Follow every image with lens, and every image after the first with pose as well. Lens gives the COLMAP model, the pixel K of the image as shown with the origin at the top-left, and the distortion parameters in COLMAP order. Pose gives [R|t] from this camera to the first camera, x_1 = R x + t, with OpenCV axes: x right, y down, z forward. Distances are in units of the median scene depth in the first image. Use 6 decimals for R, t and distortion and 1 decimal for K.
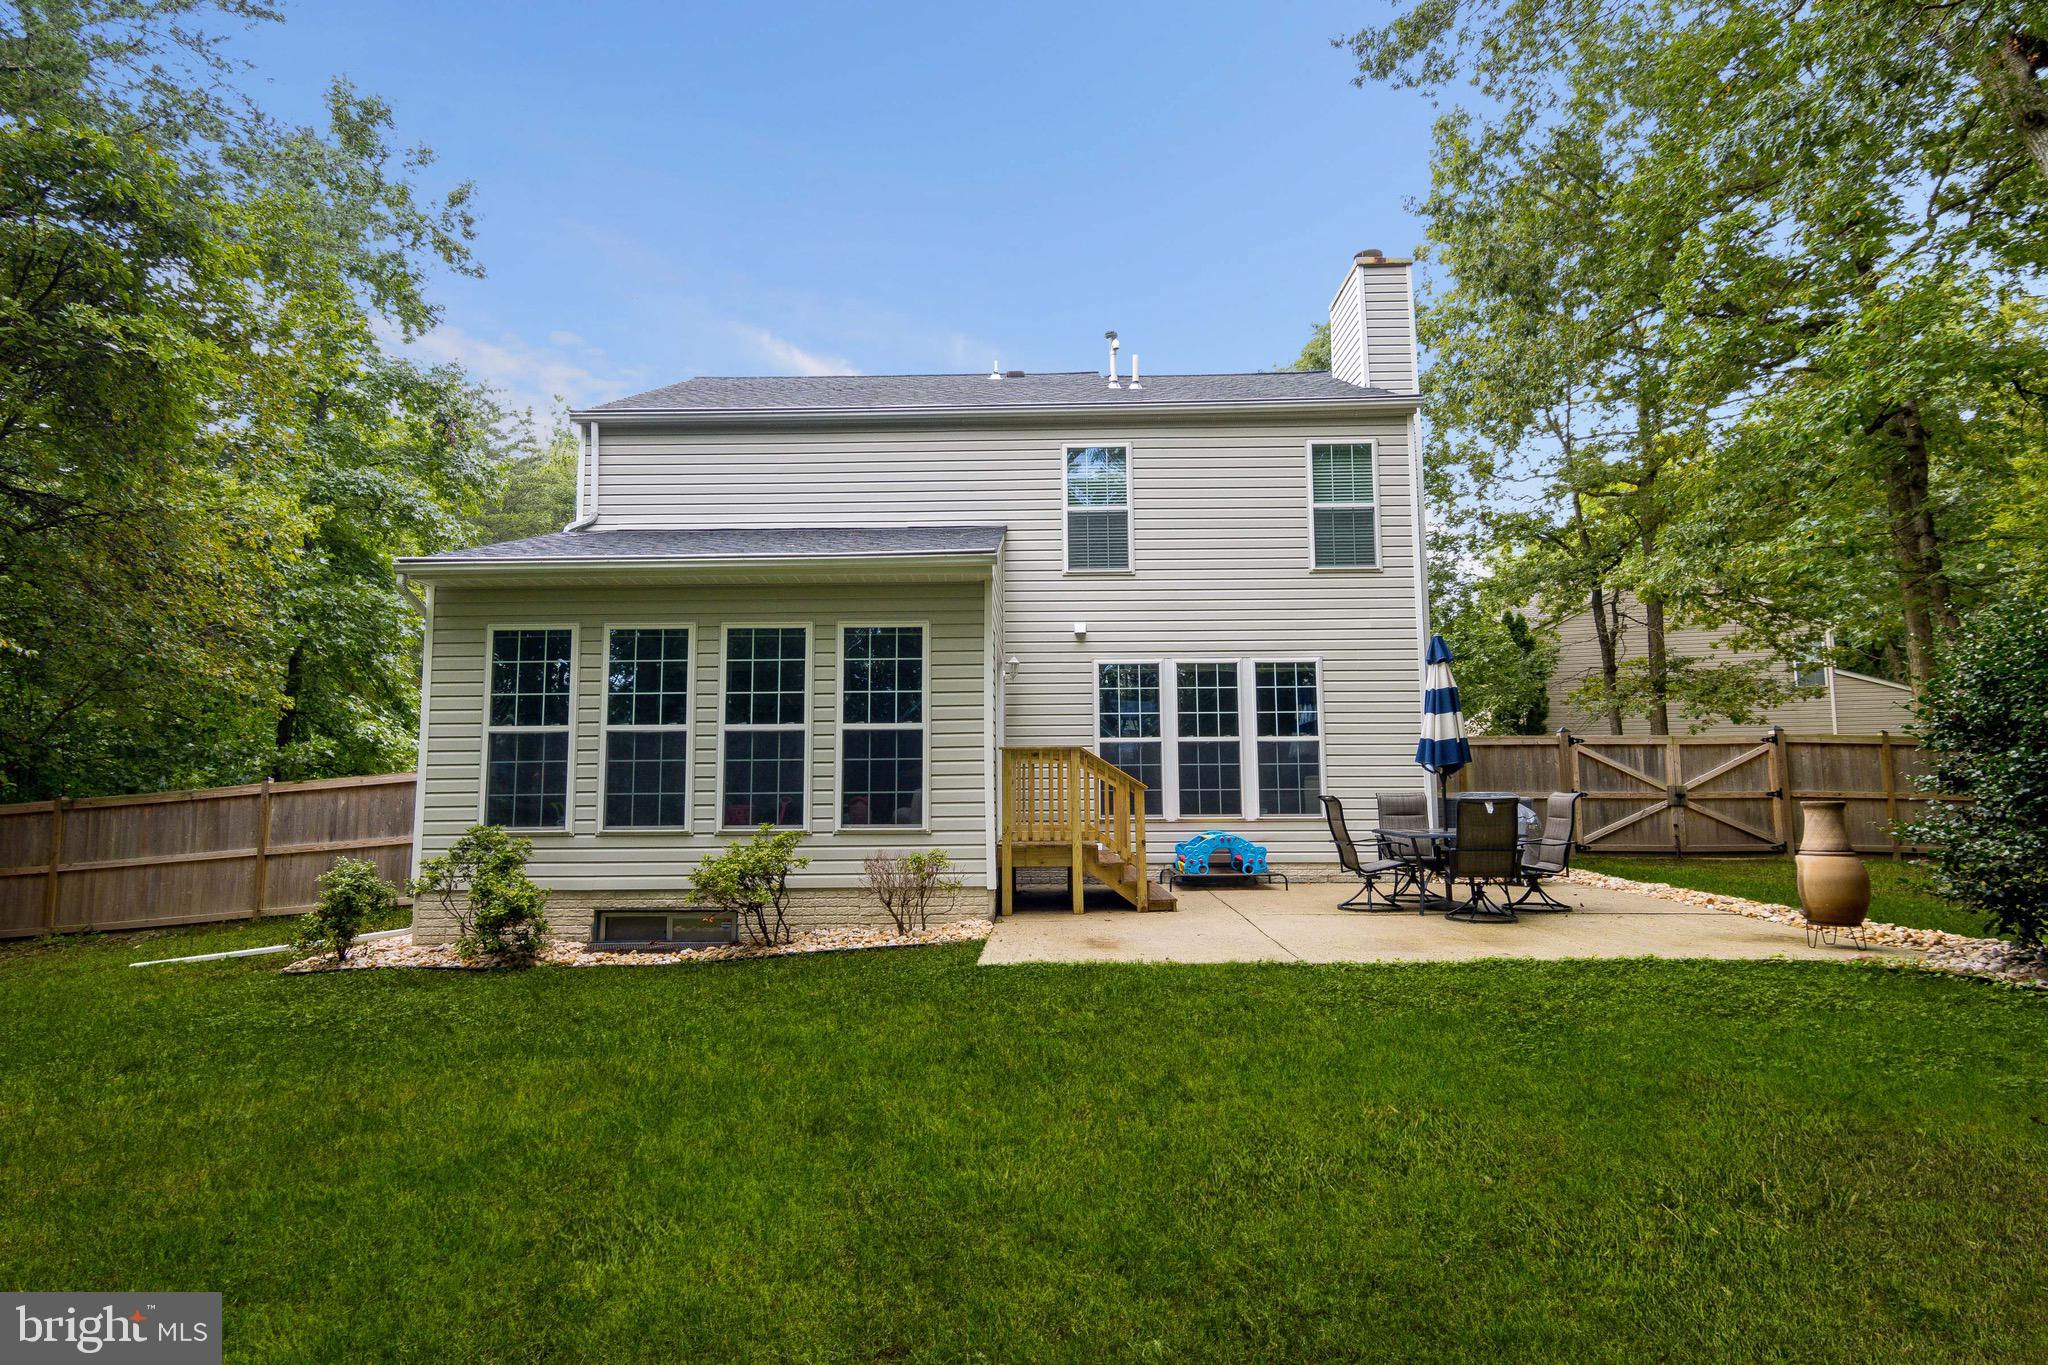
lens RADIAL K [[1125.7, 0, 1024.0], [0, 1125.7, 682.5], [0, 0, 1]] dist [0.030942, -0.000248]
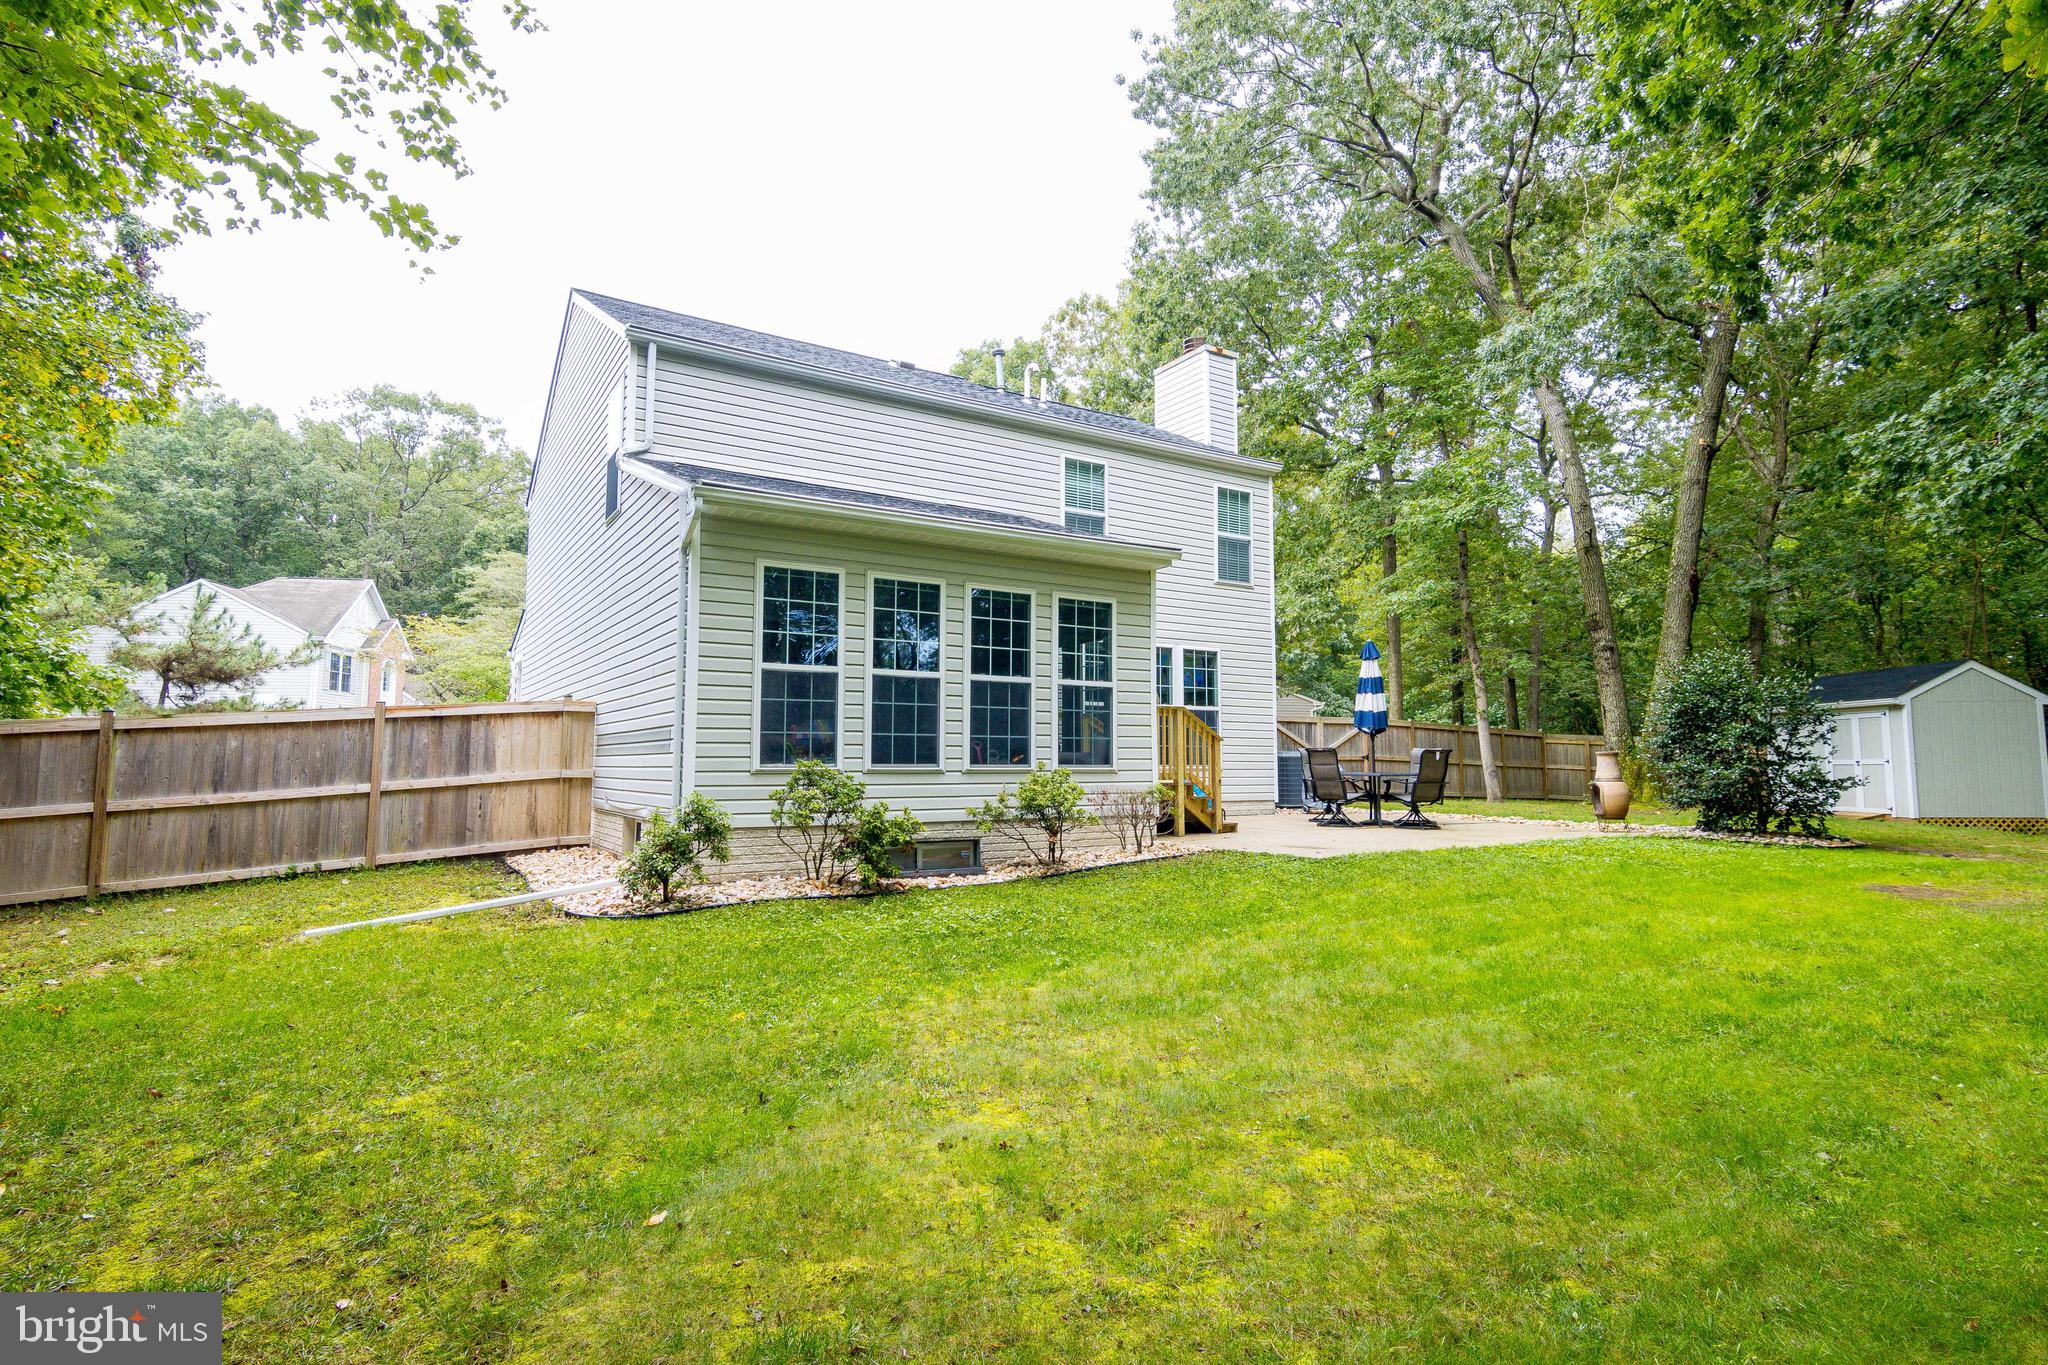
lens RADIAL K [[1125.7, 0, 1024.0], [0, 1125.7, 682.5], [0, 0, 1]] dist [0.030942, -0.000248]
pose [[0.812531, 0.051775, 0.580614, -0.685955], [-0.061480, 0.998104, -0.002967, 0.035884], [-0.579667, -0.033286, 0.814174, 0.049977]]
